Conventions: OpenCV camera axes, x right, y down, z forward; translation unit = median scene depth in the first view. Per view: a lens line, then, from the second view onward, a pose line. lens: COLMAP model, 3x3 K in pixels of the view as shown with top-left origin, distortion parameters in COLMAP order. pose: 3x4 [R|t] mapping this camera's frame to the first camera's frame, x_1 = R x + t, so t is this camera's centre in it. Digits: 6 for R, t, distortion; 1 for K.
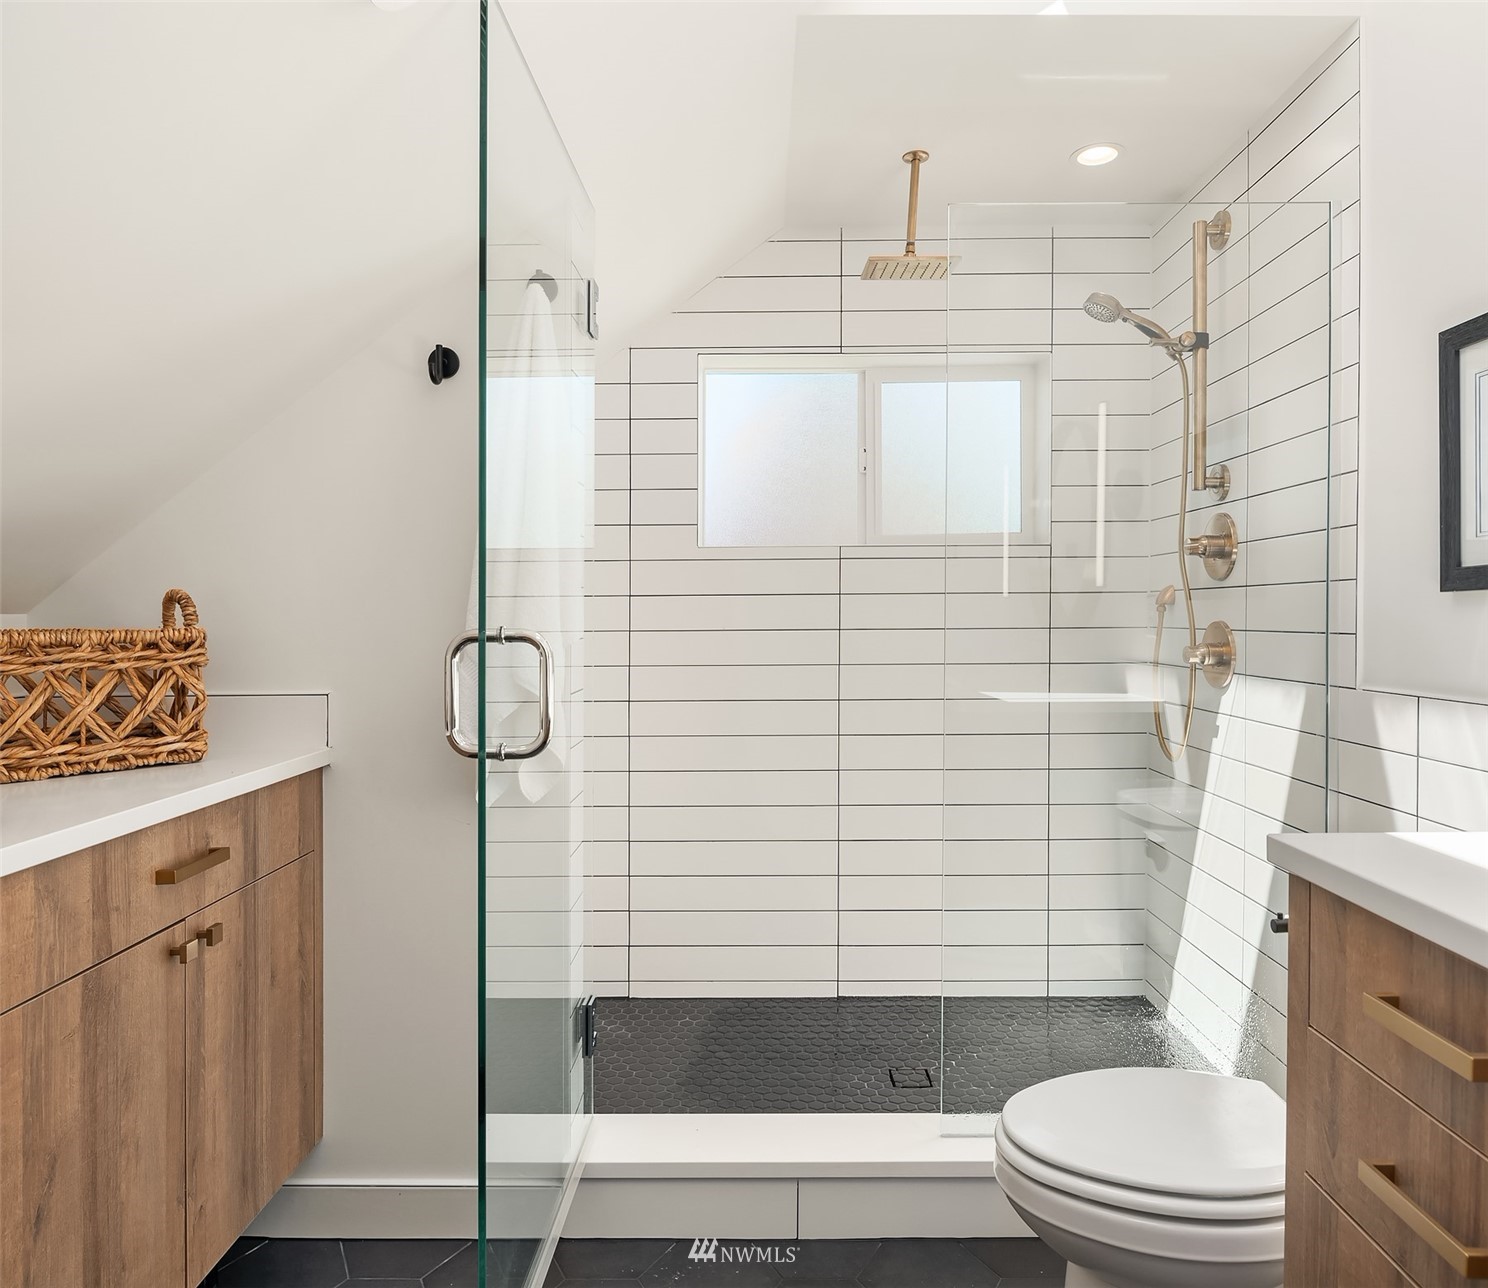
lens RADIAL K [[1076.7, 0, 744.0], [0, 1076.7, 644.0], [0, 0, 1]] dist [0.000110, -0.000320]
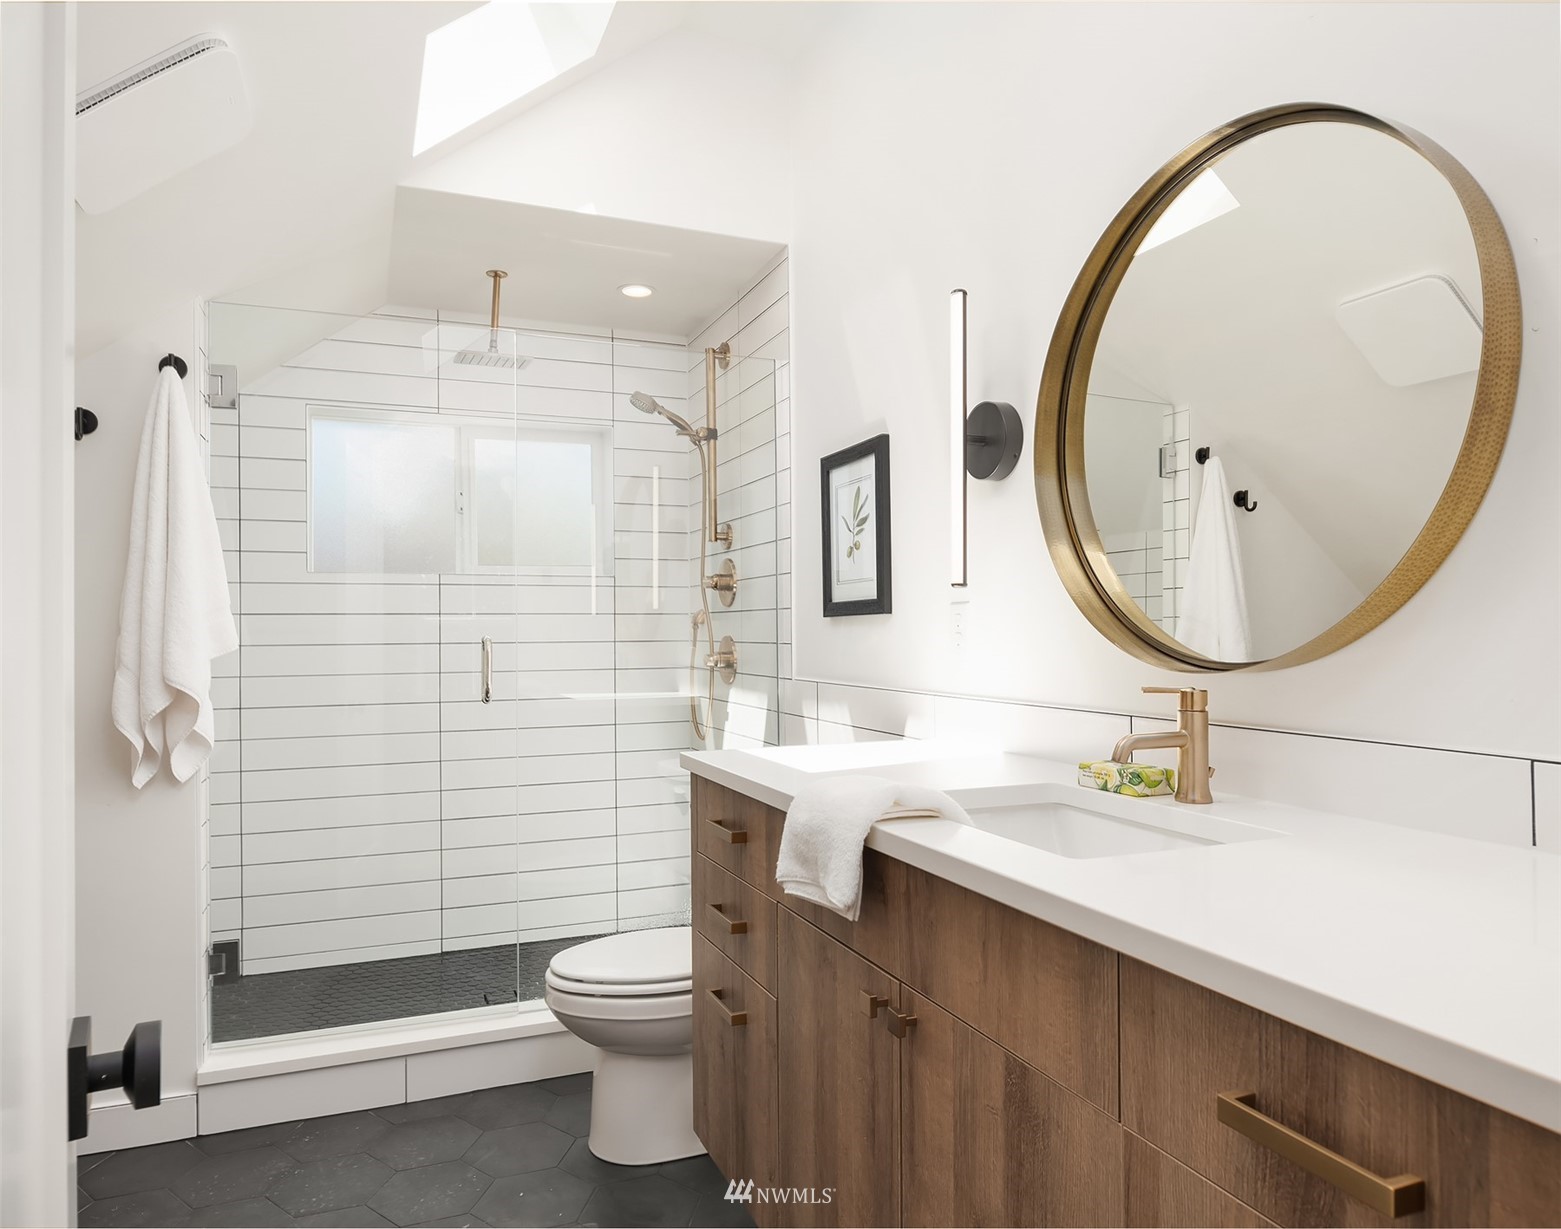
lens RADIAL K [[983.1, 0, 783.9], [0, 983.1, 656.2], [0, 0, 1]] dist [0.014459, 0.000895]
pose [[0.914230, -0.008903, 0.405098, -0.007463], [0.009755, 0.999952, -0.000040, 0.005715], [-0.405079, 0.003988, 0.914273, -0.194903]]
